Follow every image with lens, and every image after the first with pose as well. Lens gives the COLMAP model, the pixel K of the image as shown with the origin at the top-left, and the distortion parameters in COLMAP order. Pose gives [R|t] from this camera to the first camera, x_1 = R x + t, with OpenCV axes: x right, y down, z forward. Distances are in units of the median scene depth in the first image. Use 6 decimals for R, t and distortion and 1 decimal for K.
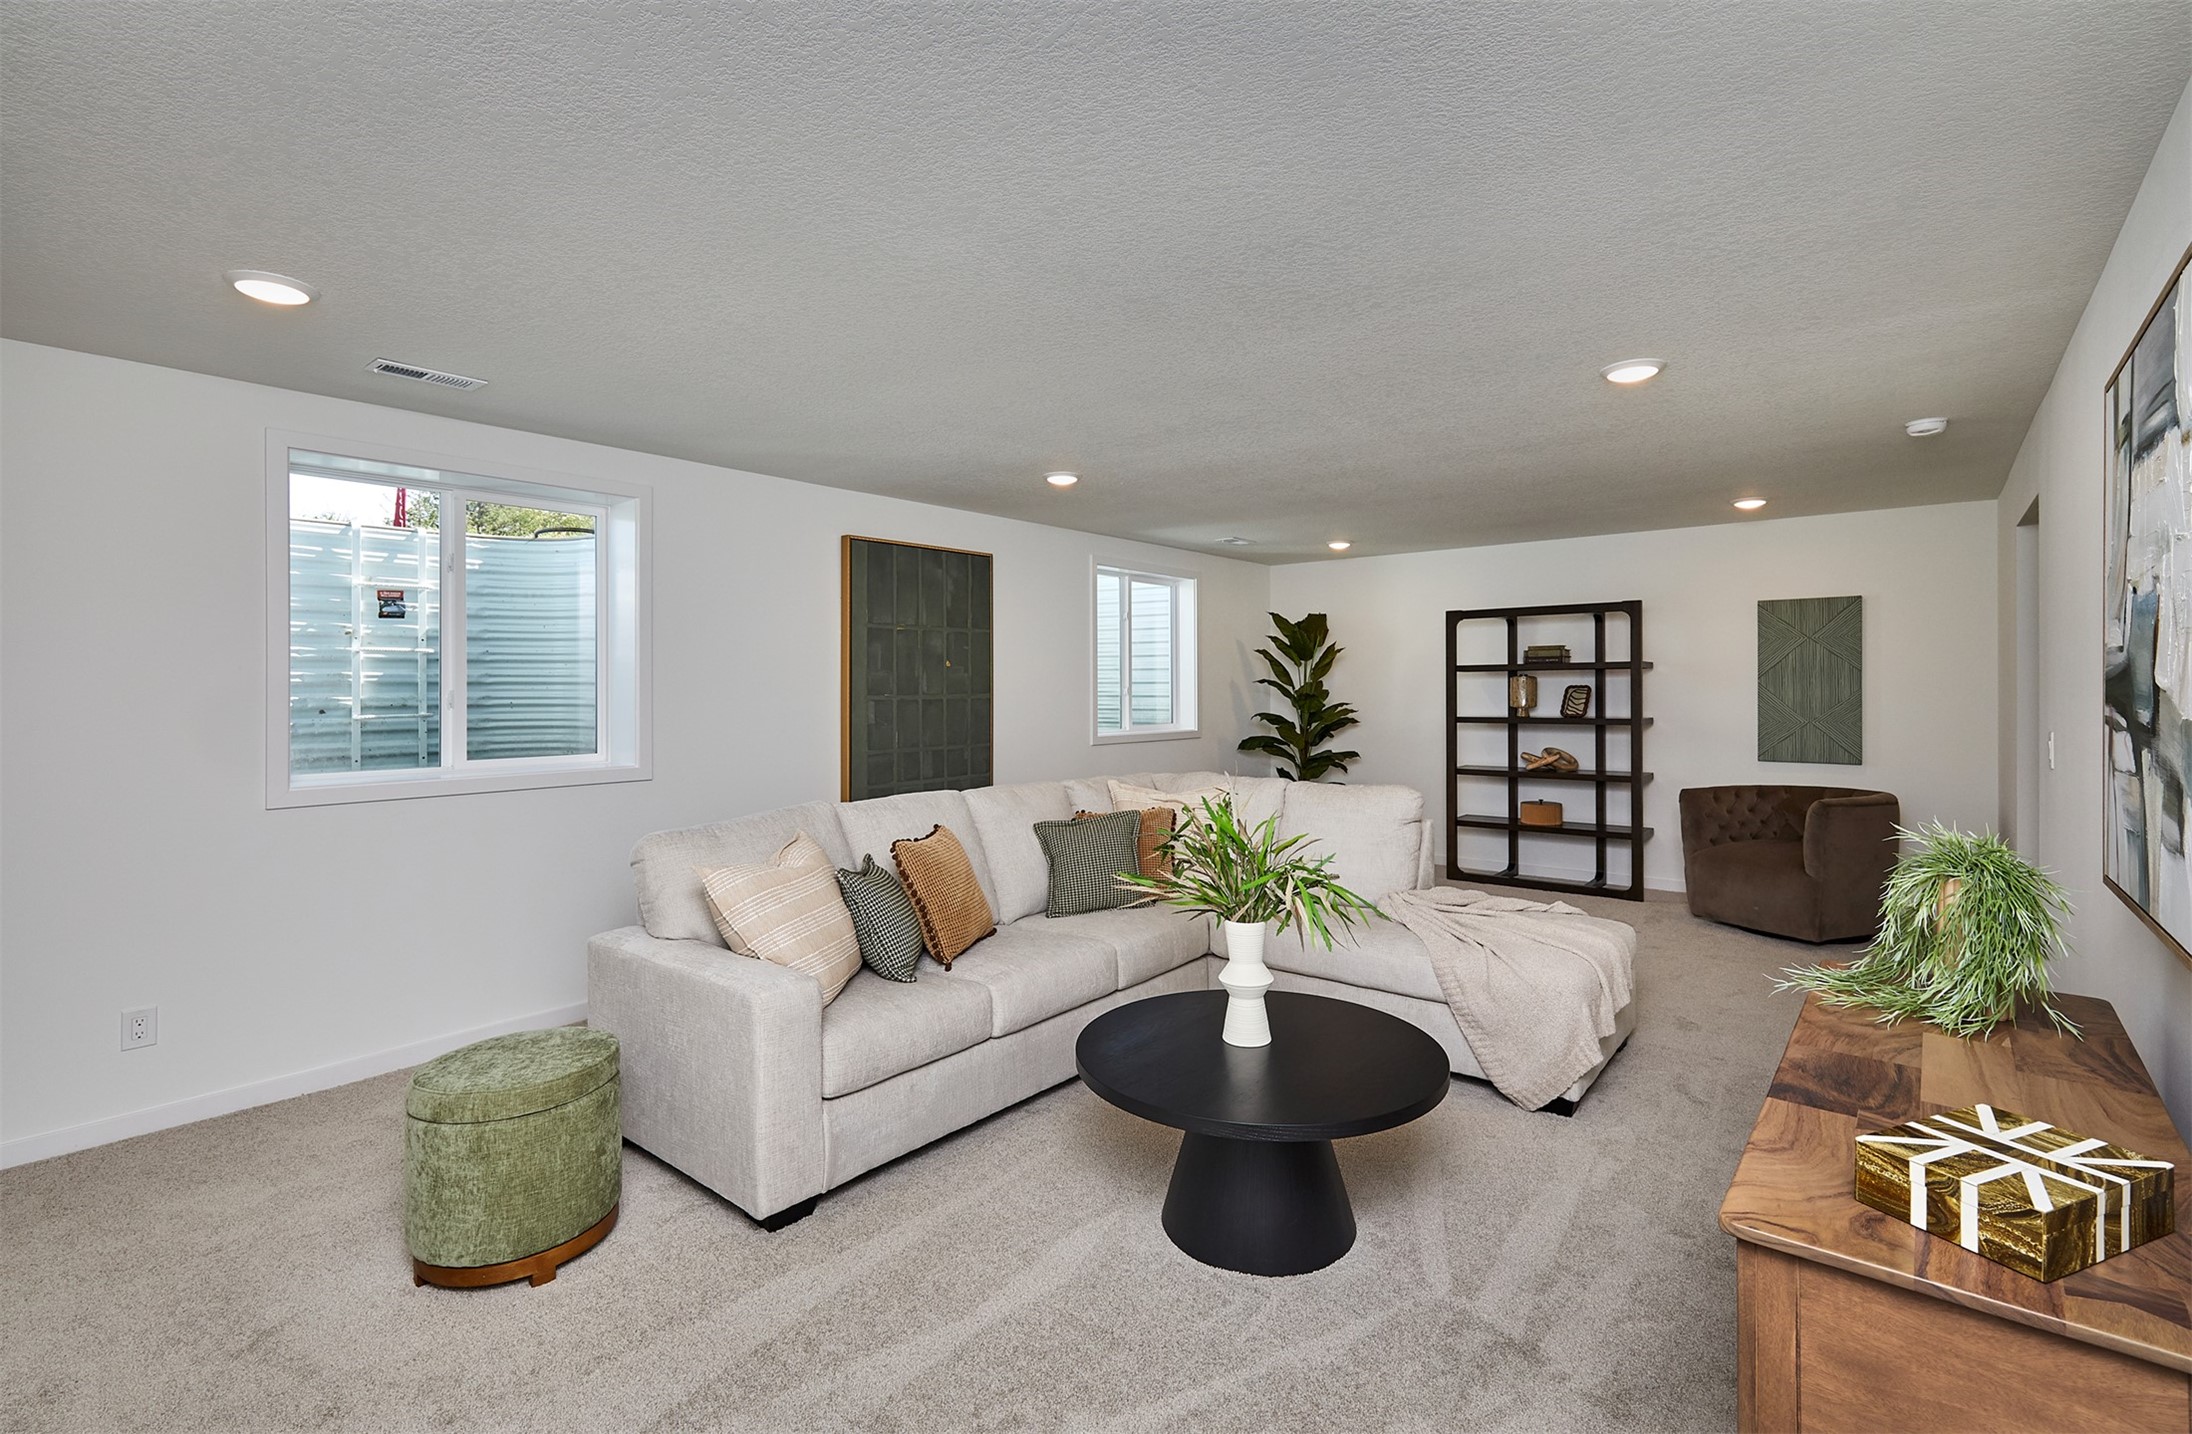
lens RADIAL K [[994.5, 0, 1084.0], [0, 994.5, 685.1], [0, 0, 1]] dist [0.001322, 0.000159]
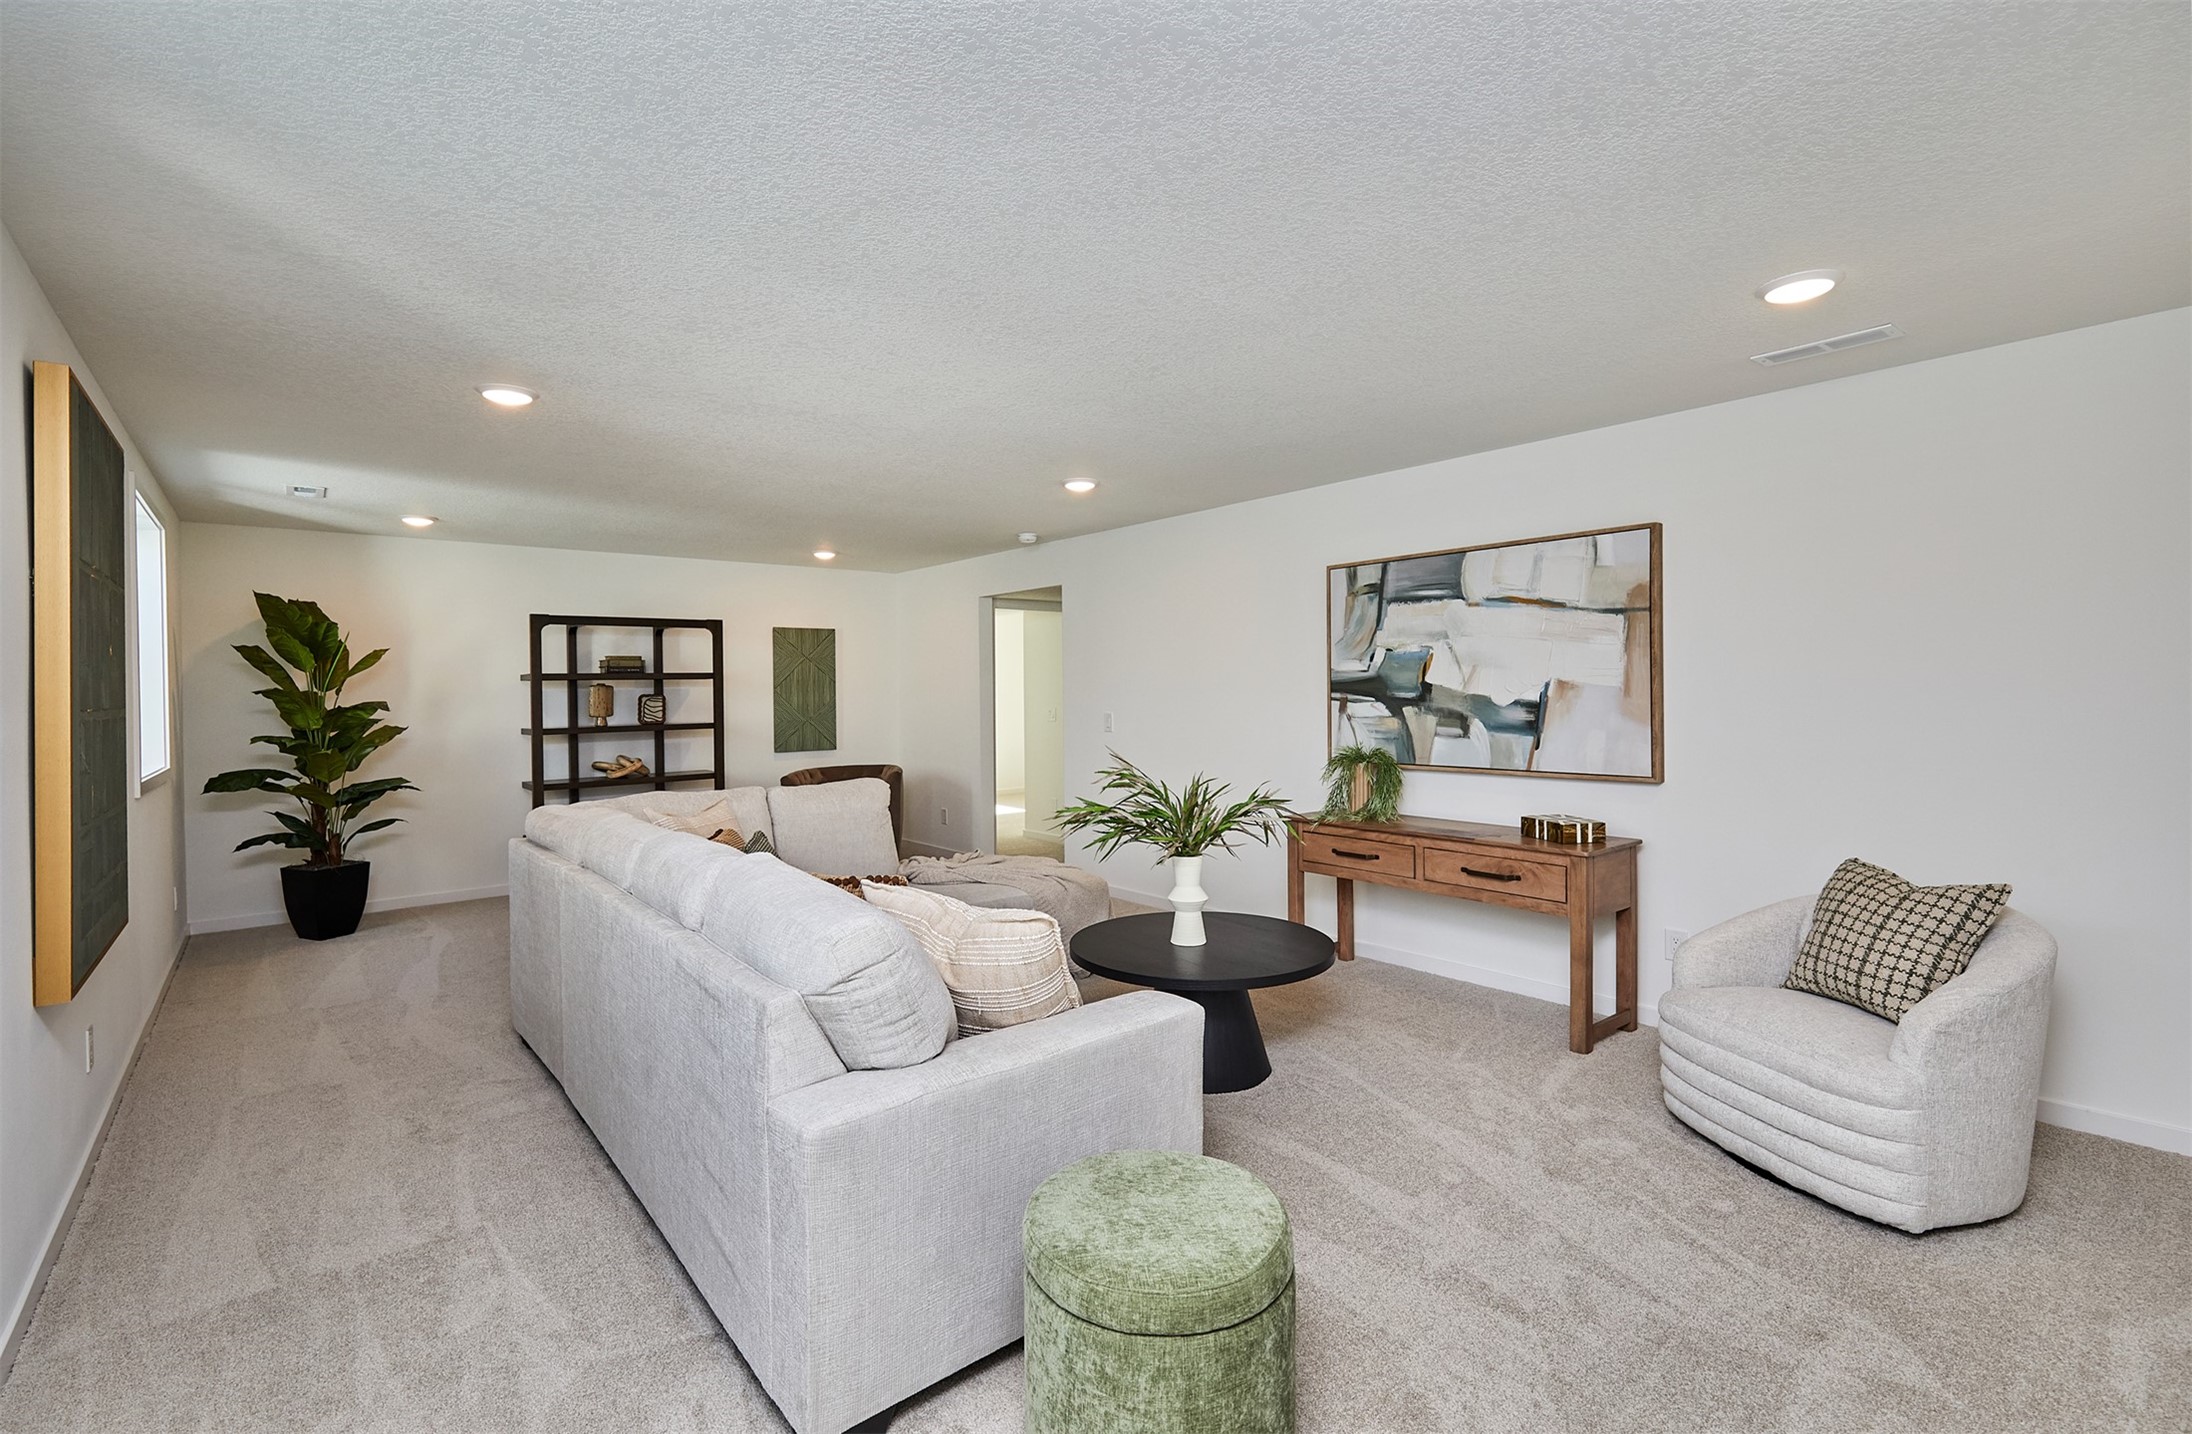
lens RADIAL K [[994.5, 0, 1084.0], [0, 994.5, 685.1], [0, 0, 1]] dist [0.001322, 0.000159]
pose [[0.194895, 0.009731, 0.980776, -0.459124], [0.010427, 0.999874, -0.011992, 0.008361], [-0.980769, 0.012564, 0.194769, 0.334561]]
